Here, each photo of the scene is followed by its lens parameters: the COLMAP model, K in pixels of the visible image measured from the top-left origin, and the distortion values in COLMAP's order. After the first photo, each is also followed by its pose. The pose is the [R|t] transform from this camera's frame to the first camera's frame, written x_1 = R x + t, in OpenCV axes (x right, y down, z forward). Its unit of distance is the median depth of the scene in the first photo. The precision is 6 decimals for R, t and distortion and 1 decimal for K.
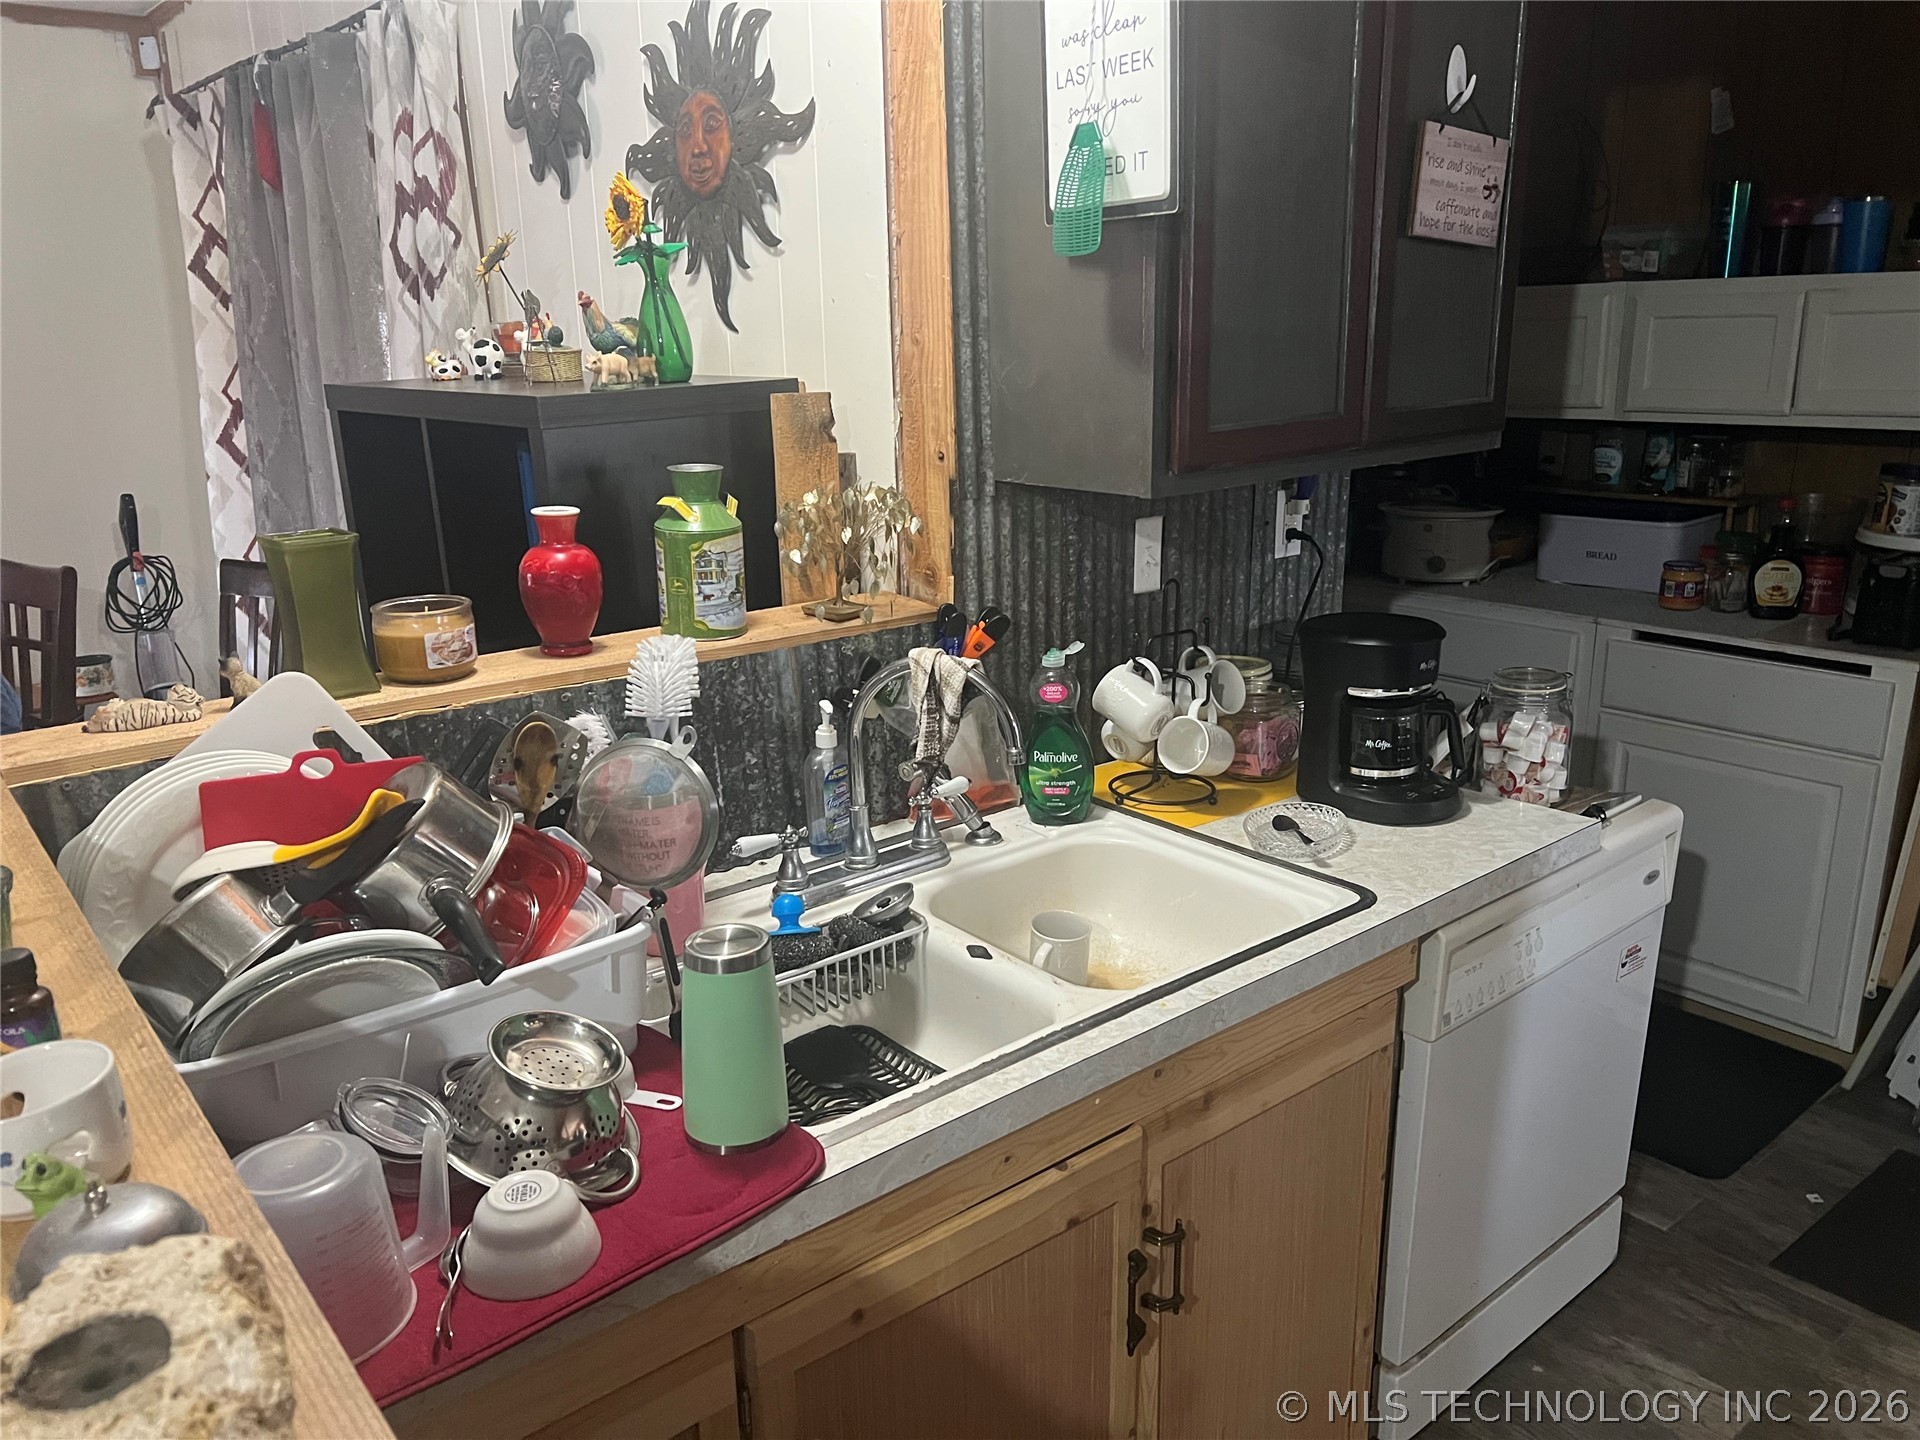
lens RADIAL K [[1432.5, 0, 951.7], [0, 1432.5, 708.0], [0, 0, 1]] dist [0.061635, -0.077880]
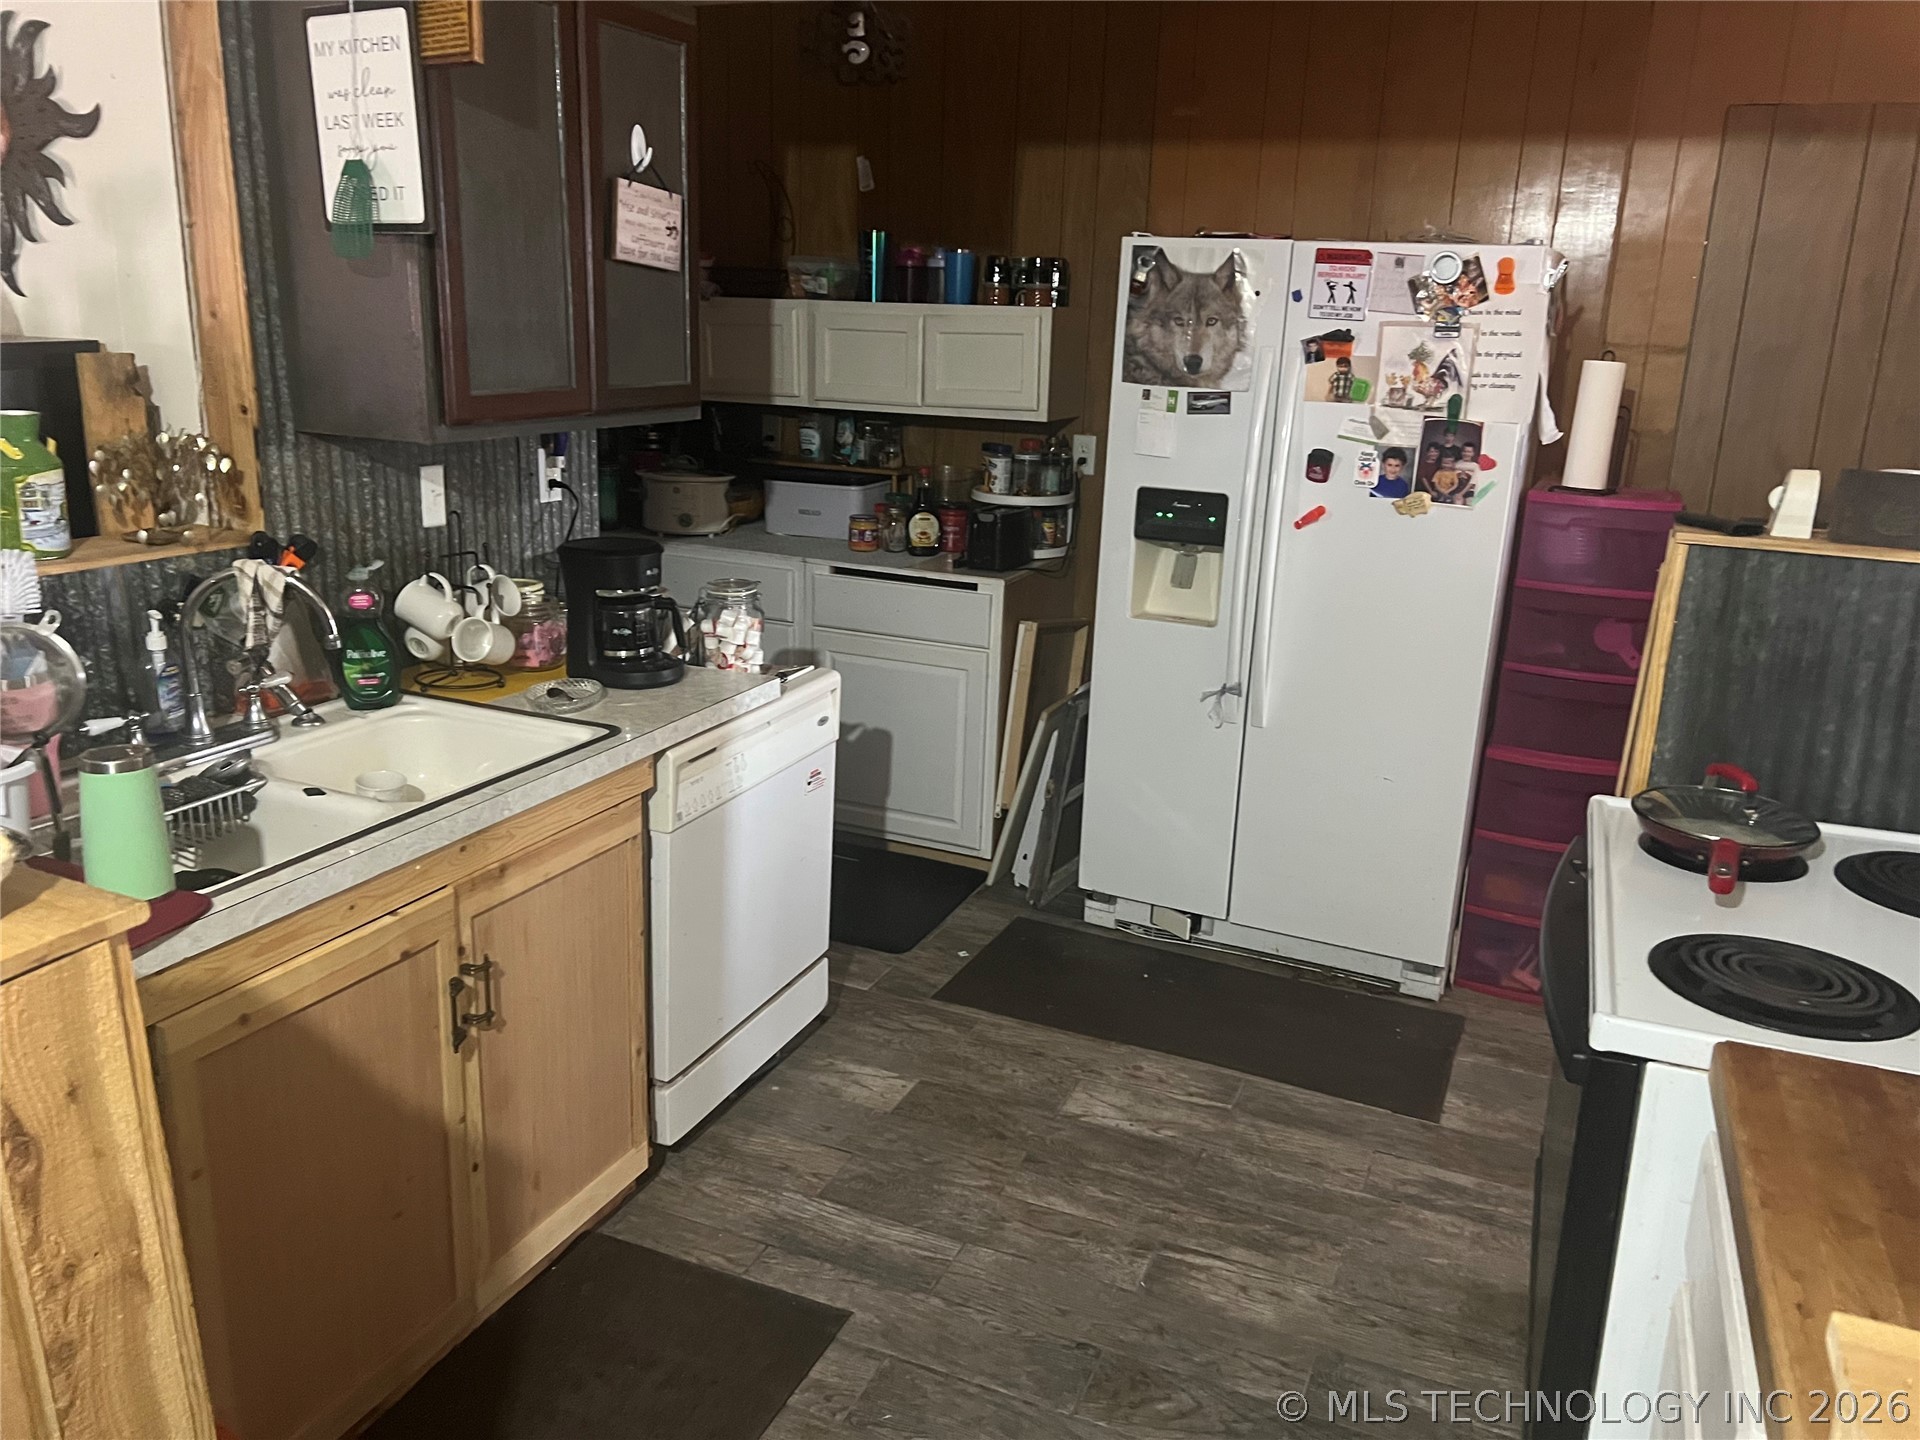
lens RADIAL K [[1432.5, 0, 967.6], [0, 1432.5, 707.1], [0, 0, 1]] dist [0.061635, -0.077880]
pose [[0.887380, -0.069073, 0.455835, -0.038341], [0.066459, 0.997551, 0.021782, 0.085753], [-0.456223, 0.010965, 0.889798, -0.350841]]
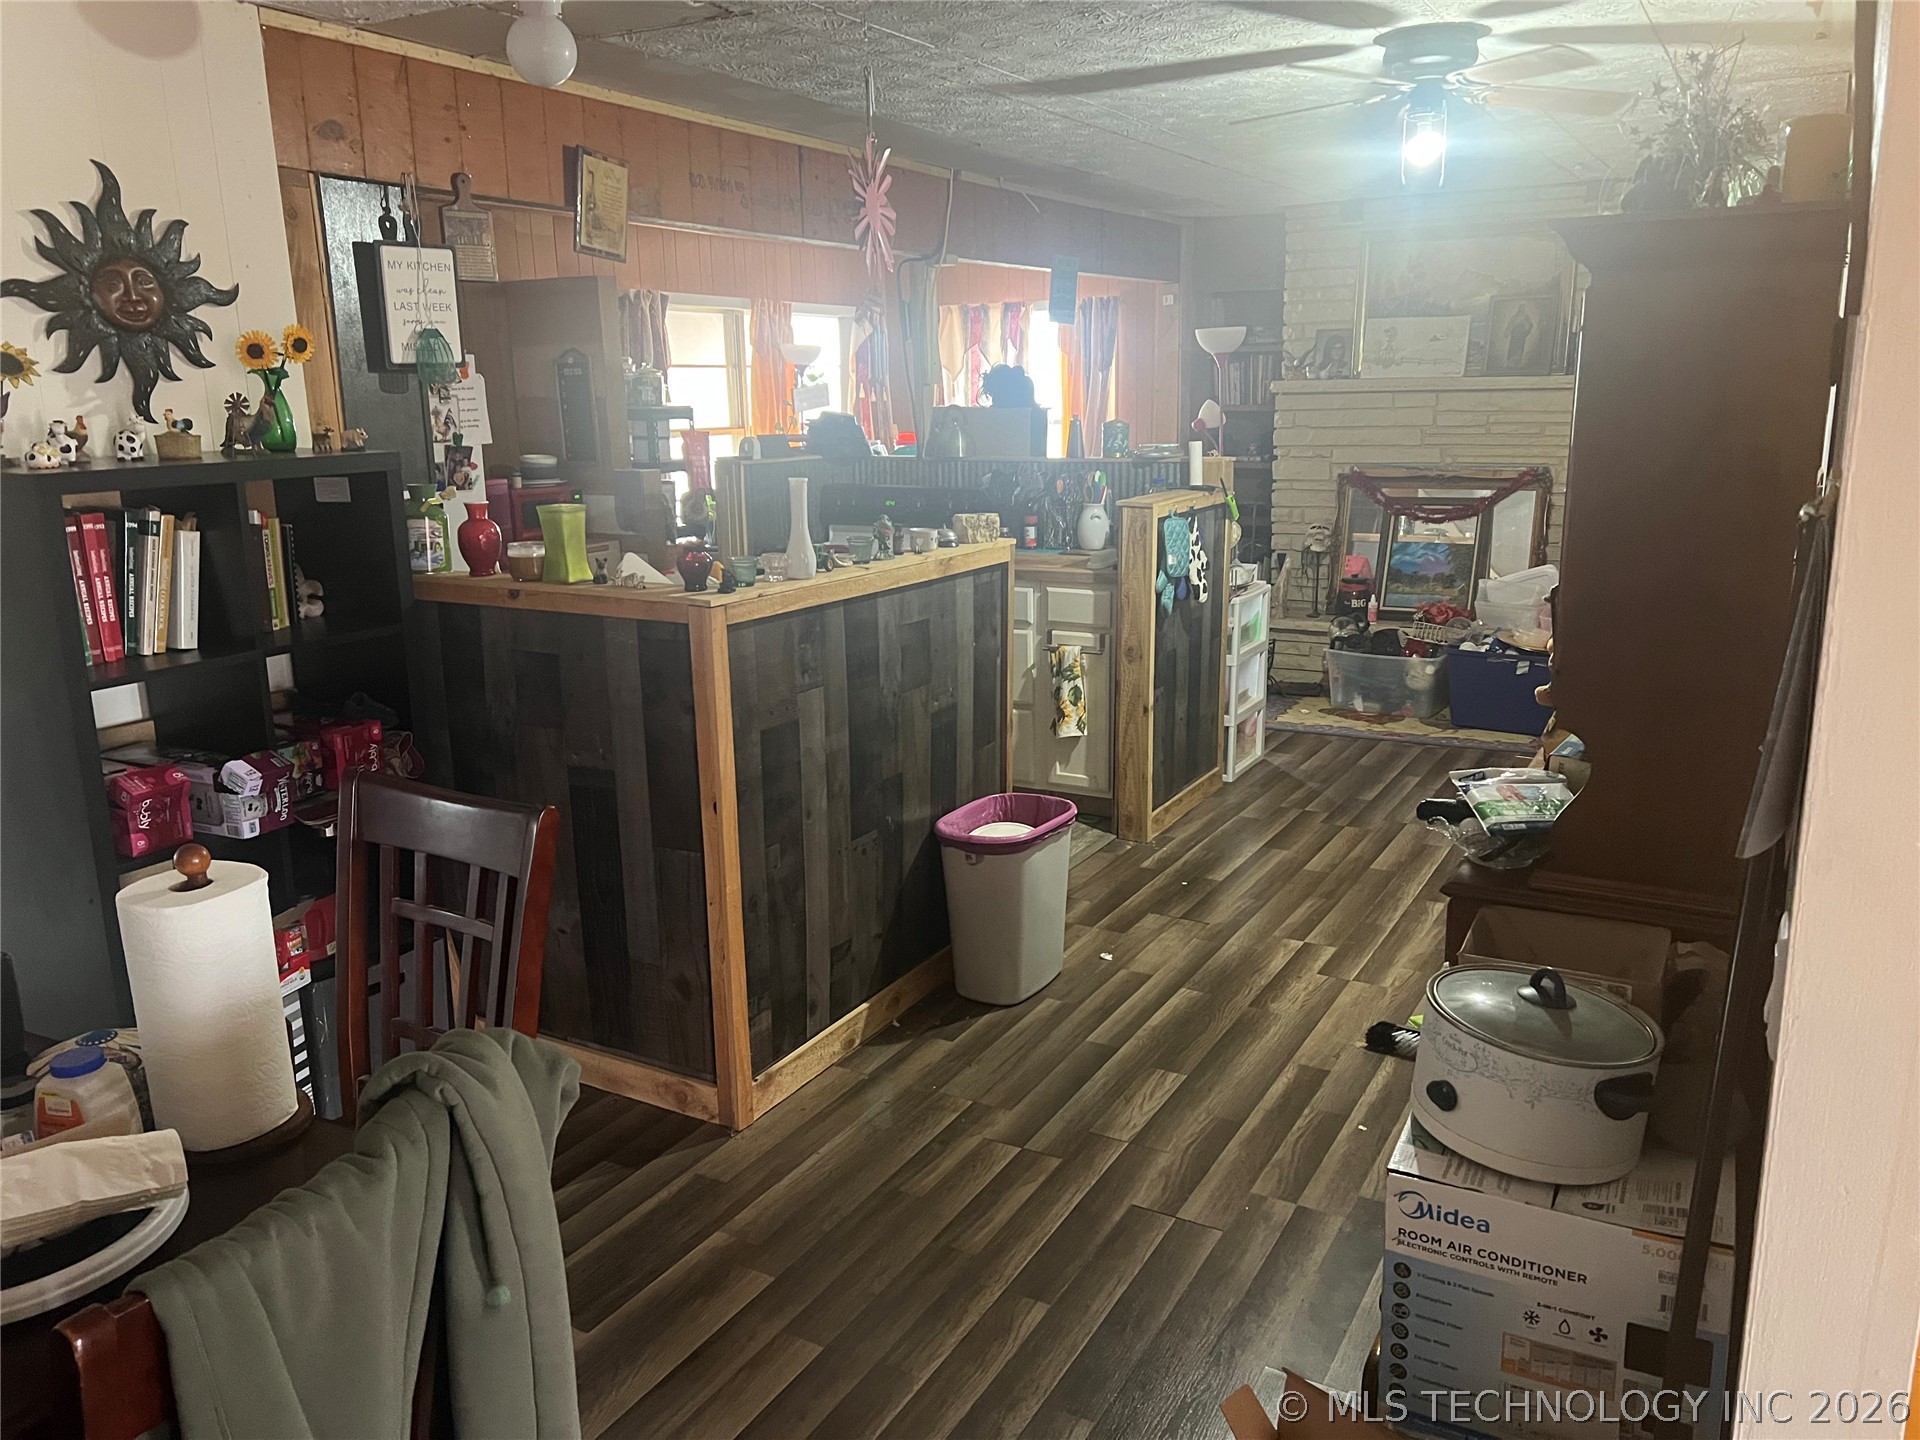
lens RADIAL K [[1432.5, 0, 966.3], [0, 1432.5, 726.9], [0, 0, 1]] dist [0.061635, -0.077880]
pose [[-0.356745, -0.187198, 0.915254, -1.987927], [0.273131, 0.916010, 0.293812, -0.209429], [-0.893382, 0.354800, -0.275653, 0.875861]]
